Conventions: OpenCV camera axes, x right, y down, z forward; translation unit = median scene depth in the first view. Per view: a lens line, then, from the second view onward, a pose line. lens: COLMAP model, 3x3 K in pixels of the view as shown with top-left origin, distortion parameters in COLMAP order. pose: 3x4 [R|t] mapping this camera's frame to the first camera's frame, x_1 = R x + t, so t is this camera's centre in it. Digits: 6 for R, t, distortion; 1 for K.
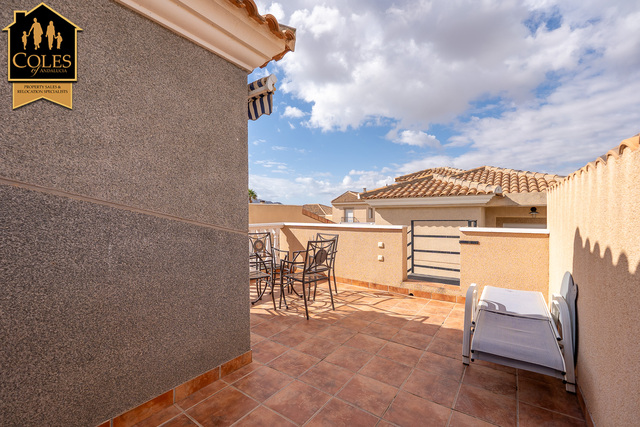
lens RADIAL K [[268.9, 0, 320.0], [0, 268.9, 213.5], [0, 0, 1]] dist [-0.002831, -0.000299]
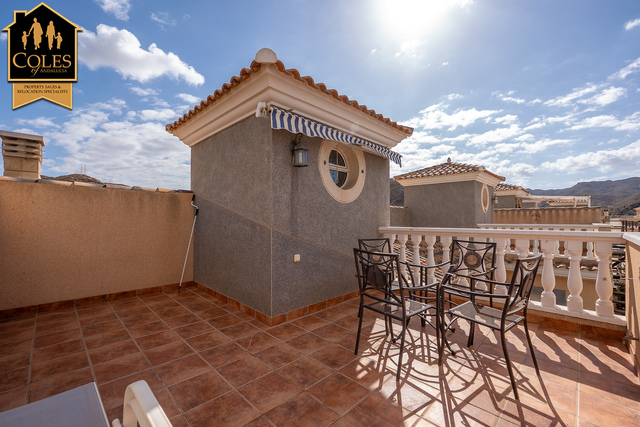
lens RADIAL K [[268.9, 0, 320.0], [0, 268.9, 213.5], [0, 0, 1]] dist [-0.002831, -0.000299]
pose [[-0.156869, -0.018441, -0.987447, 0.925997], [-0.002303, 0.999830, -0.018307, 0.027390], [0.987617, -0.000597, -0.156884, 1.334080]]
